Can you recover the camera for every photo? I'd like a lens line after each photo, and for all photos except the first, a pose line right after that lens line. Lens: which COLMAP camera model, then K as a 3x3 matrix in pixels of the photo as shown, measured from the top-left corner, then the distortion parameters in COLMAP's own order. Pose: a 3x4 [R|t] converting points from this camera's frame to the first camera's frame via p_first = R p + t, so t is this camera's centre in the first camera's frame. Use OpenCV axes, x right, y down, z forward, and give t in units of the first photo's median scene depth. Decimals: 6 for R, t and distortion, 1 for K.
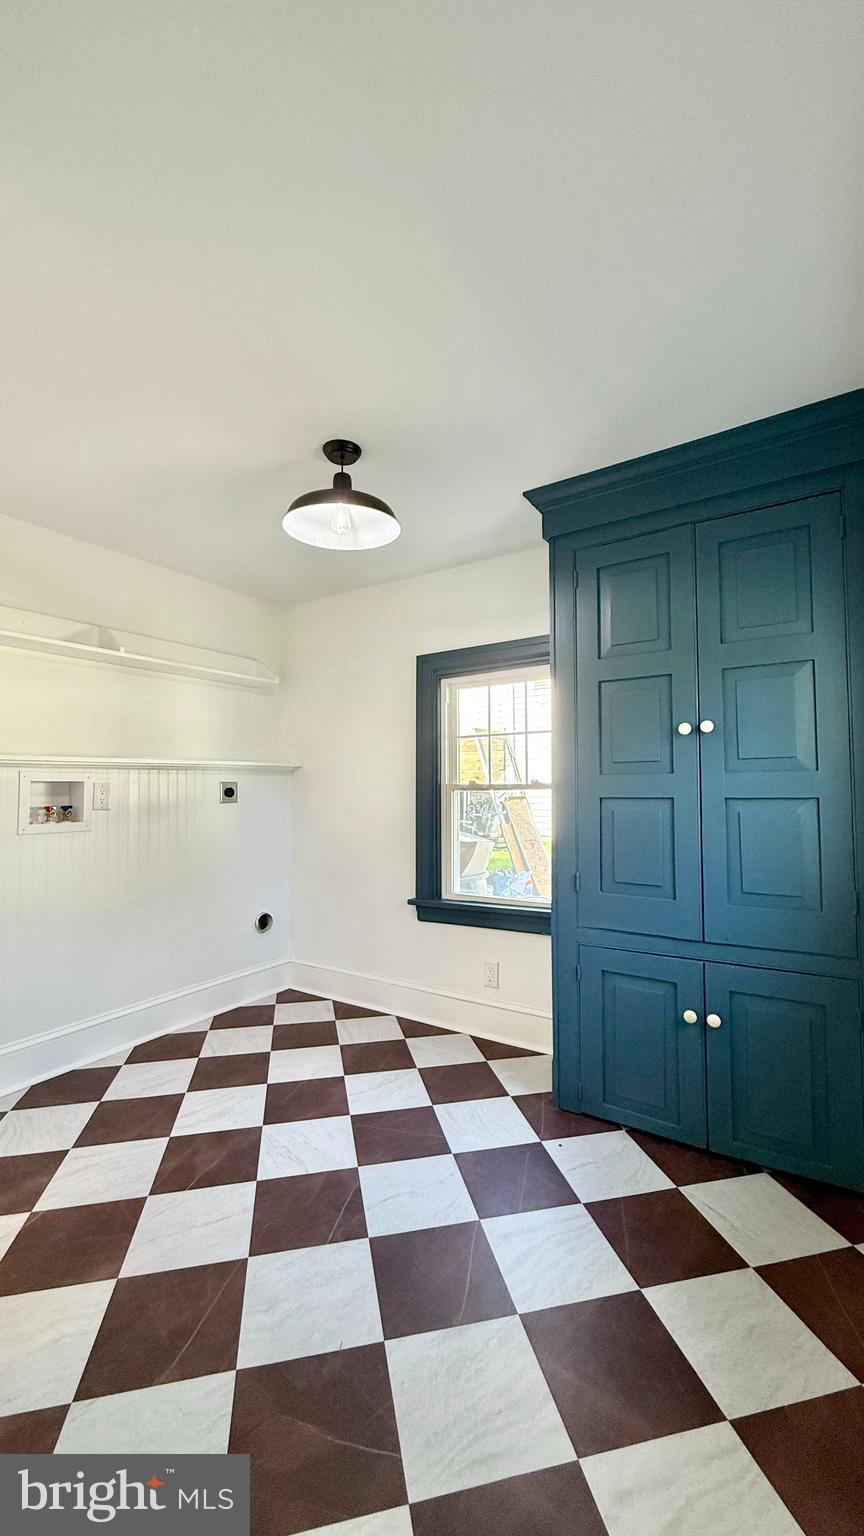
lens RADIAL K [[612.6, 0, 435.1], [0, 612.6, 764.5], [0, 0, 1]] dist [0.001466, 0.000324]
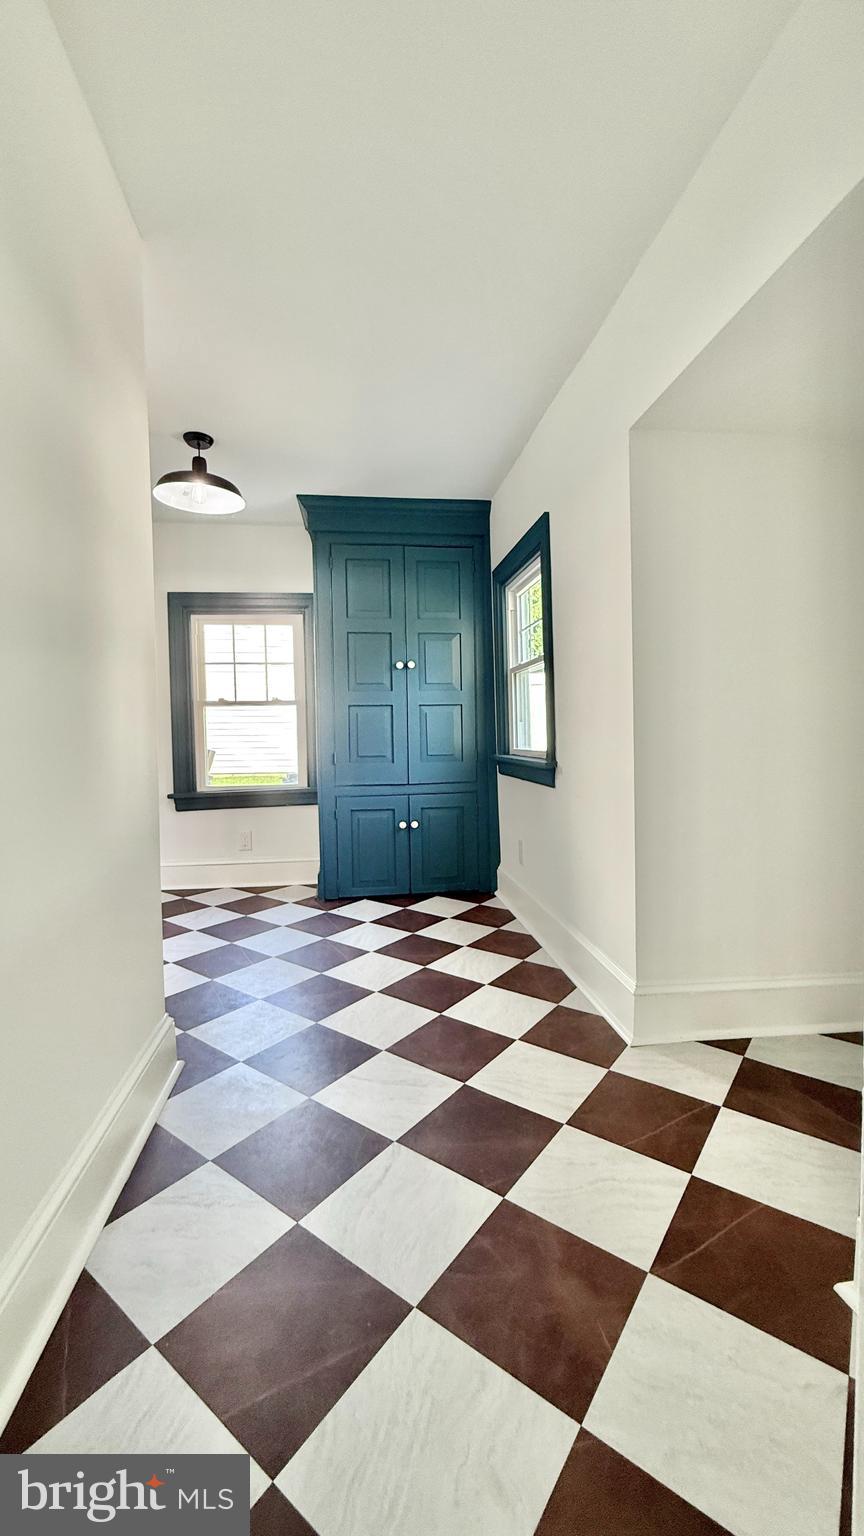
lens RADIAL K [[612.6, 0, 435.1], [0, 612.6, 764.5], [0, 0, 1]] dist [0.001466, 0.000324]
pose [[0.758026, -0.039756, 0.651012, -0.653137], [-0.016318, 0.996672, 0.079865, 0.080983], [-0.652021, -0.071163, 0.754854, -0.401159]]
